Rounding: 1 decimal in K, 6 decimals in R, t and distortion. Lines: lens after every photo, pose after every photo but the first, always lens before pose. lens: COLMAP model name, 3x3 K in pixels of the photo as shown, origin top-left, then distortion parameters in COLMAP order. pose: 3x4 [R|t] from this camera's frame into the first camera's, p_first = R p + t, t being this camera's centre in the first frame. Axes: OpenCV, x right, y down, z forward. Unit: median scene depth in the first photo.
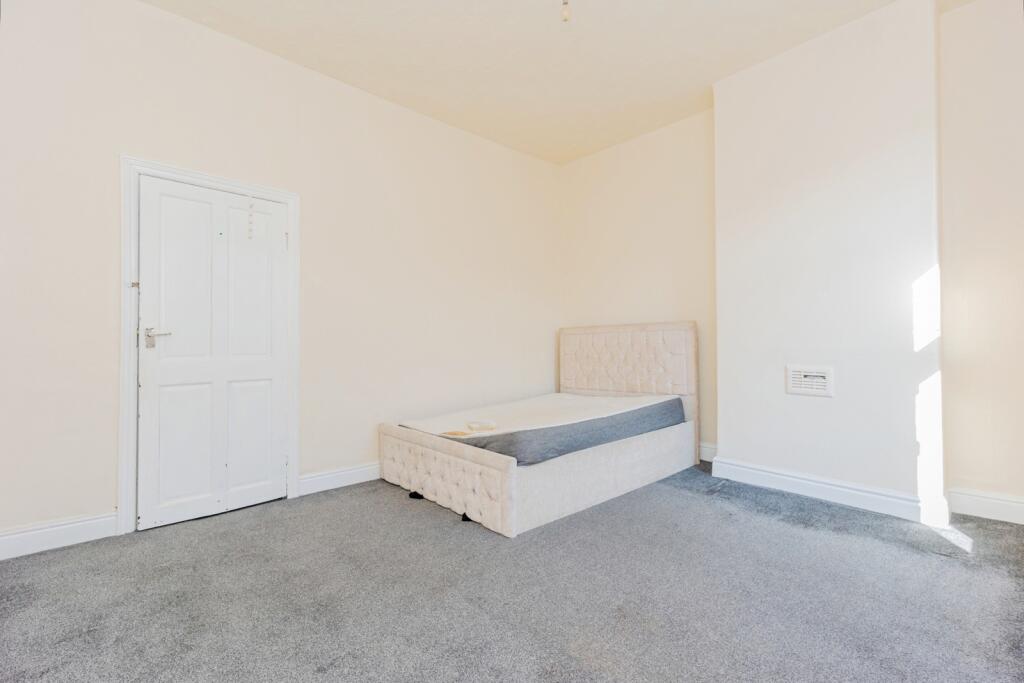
lens RADIAL K [[436.6, 0, 510.4], [0, 436.6, 338.6], [0, 0, 1]] dist [0.000534, 0.000122]
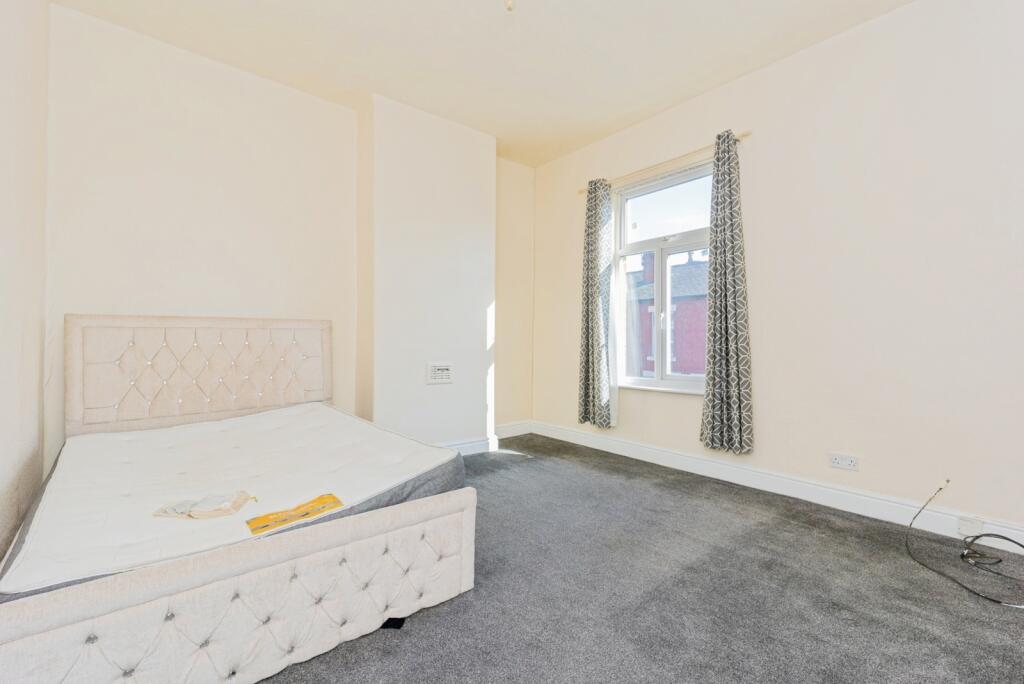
lens RADIAL K [[436.6, 0, 510.4], [0, 436.6, 339.1], [0, 0, 1]] dist [0.000534, 0.000122]
pose [[0.052538, 0.016949, 0.998475, -0.725218], [-0.012538, 0.999788, -0.016312, 0.013874], [-0.998540, -0.011662, 0.052739, 0.810555]]
